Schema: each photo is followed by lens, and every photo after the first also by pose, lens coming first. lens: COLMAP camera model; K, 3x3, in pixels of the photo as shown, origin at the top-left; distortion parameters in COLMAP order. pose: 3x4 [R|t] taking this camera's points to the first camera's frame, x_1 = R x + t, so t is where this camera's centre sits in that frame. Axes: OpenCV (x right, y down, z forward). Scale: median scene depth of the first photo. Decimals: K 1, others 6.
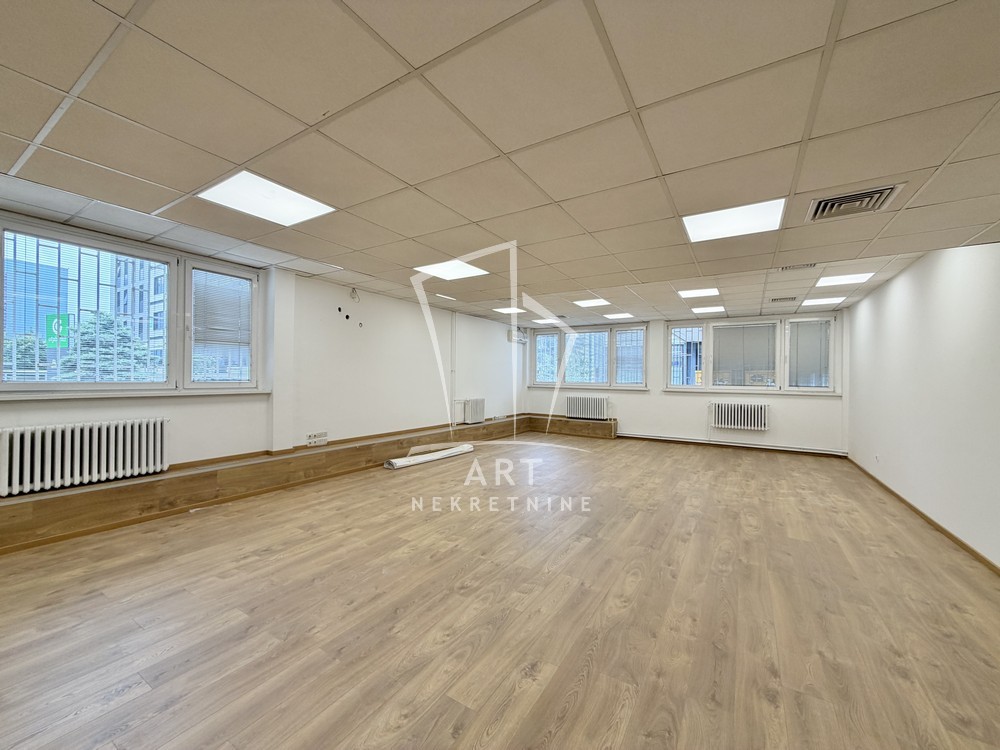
lens RADIAL K [[402.3, 0, 491.8], [0, 402.3, 374.7], [0, 0, 1]] dist [0.000468, -0.000203]
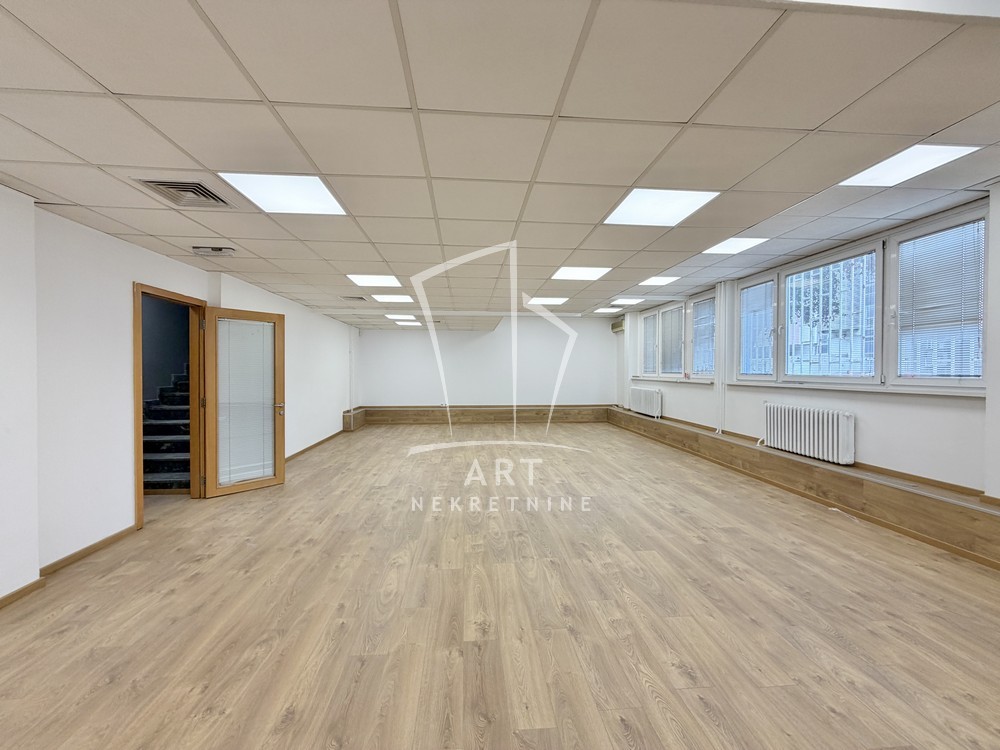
lens RADIAL K [[402.3, 0, 500.8], [0, 402.3, 375.1], [0, 0, 1]] dist [0.000468, -0.000203]
pose [[-0.797503, -0.006633, -0.603279, 0.457009], [-0.008413, 0.999965, 0.000127, 0.021098], [0.603257, 0.005177, -0.797530, 1.219414]]
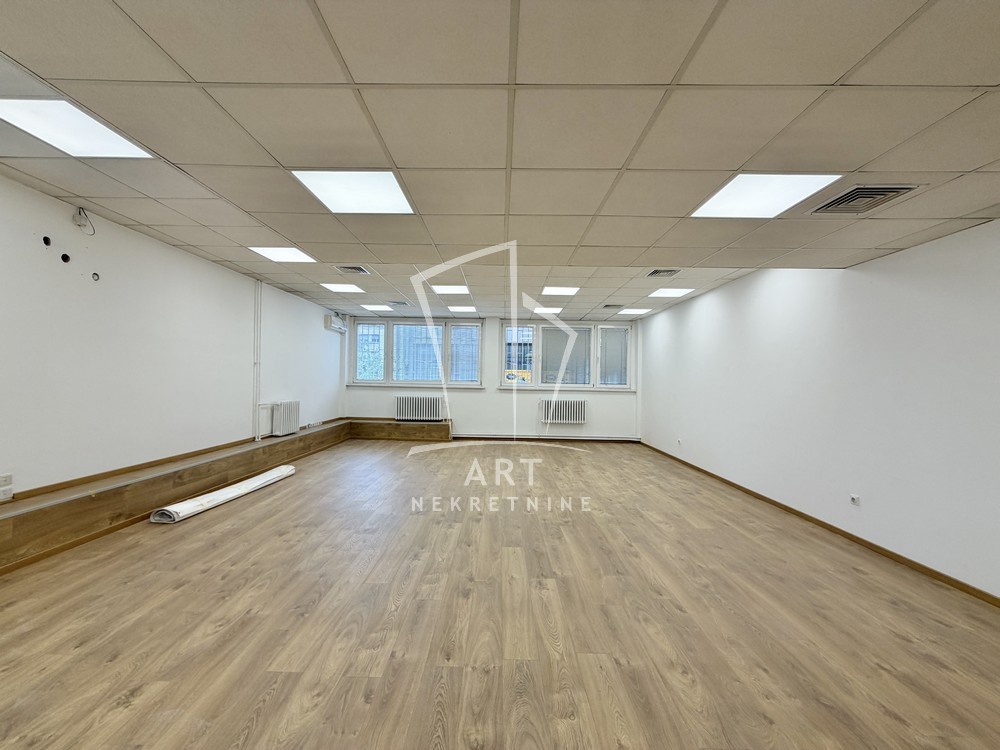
lens RADIAL K [[402.3, 0, 498.5], [0, 402.3, 374.6], [0, 0, 1]] dist [0.000468, -0.000203]
pose [[0.849001, 0.009697, 0.528302, -0.210653], [-0.011218, 0.999937, -0.000326, 0.010933], [-0.528272, -0.005650, 0.849056, 0.326404]]
